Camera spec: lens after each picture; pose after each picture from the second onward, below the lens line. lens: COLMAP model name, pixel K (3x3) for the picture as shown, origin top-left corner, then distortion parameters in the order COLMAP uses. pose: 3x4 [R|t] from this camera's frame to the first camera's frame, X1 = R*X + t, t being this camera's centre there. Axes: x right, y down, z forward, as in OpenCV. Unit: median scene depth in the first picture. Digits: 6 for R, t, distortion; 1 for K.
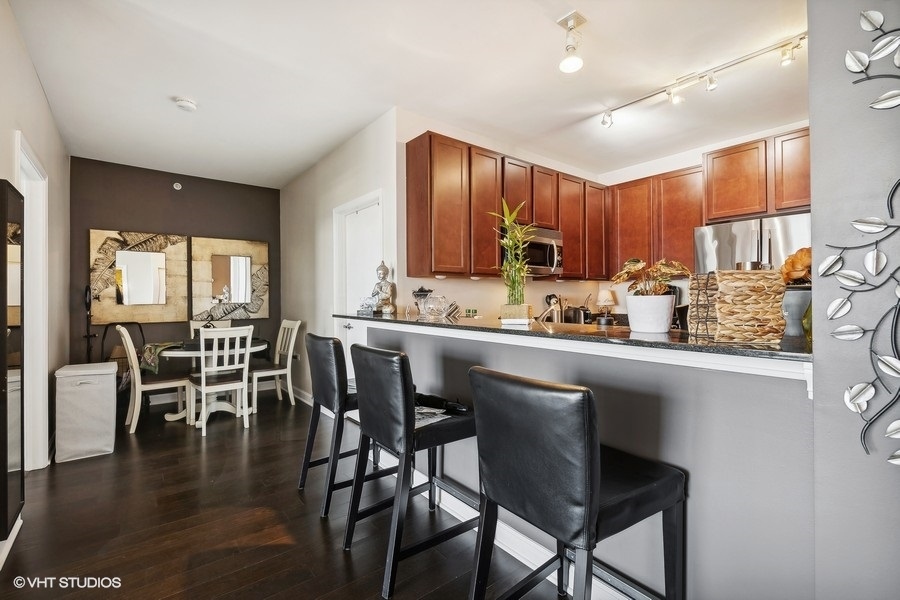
lens RADIAL K [[403.5, 0, 450.7], [0, 403.5, 296.5], [0, 0, 1]] dist [-0.000386, -0.000006]
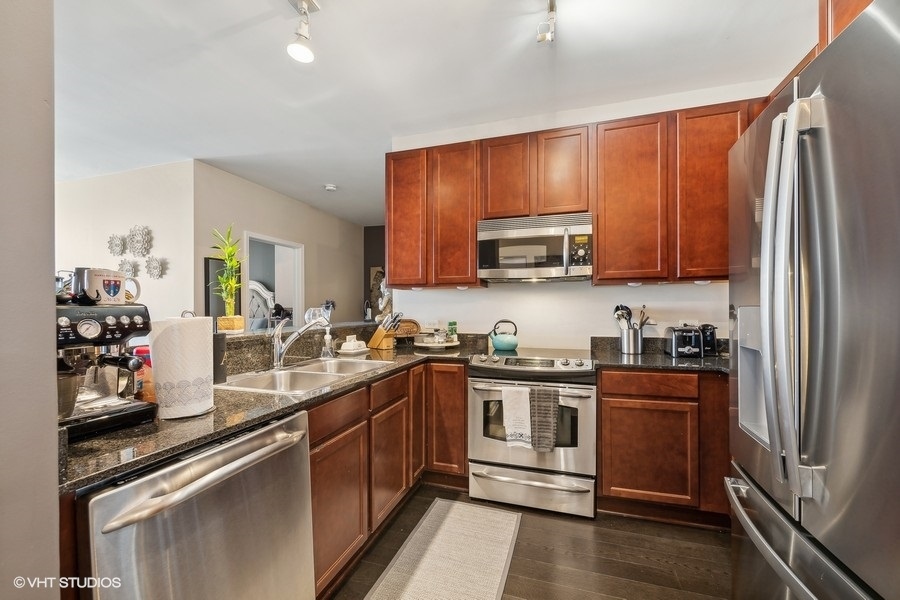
lens RADIAL K [[368.0, 0, 448.9], [0, 368.0, 304.6], [0, 0, 1]] dist [0.000220, -0.000032]
pose [[0.538456, -0.001057, -0.842653, 0.709514], [-0.000232, 0.999999, -0.001403, -0.007291], [0.842654, 0.000951, 0.538455, 0.512849]]
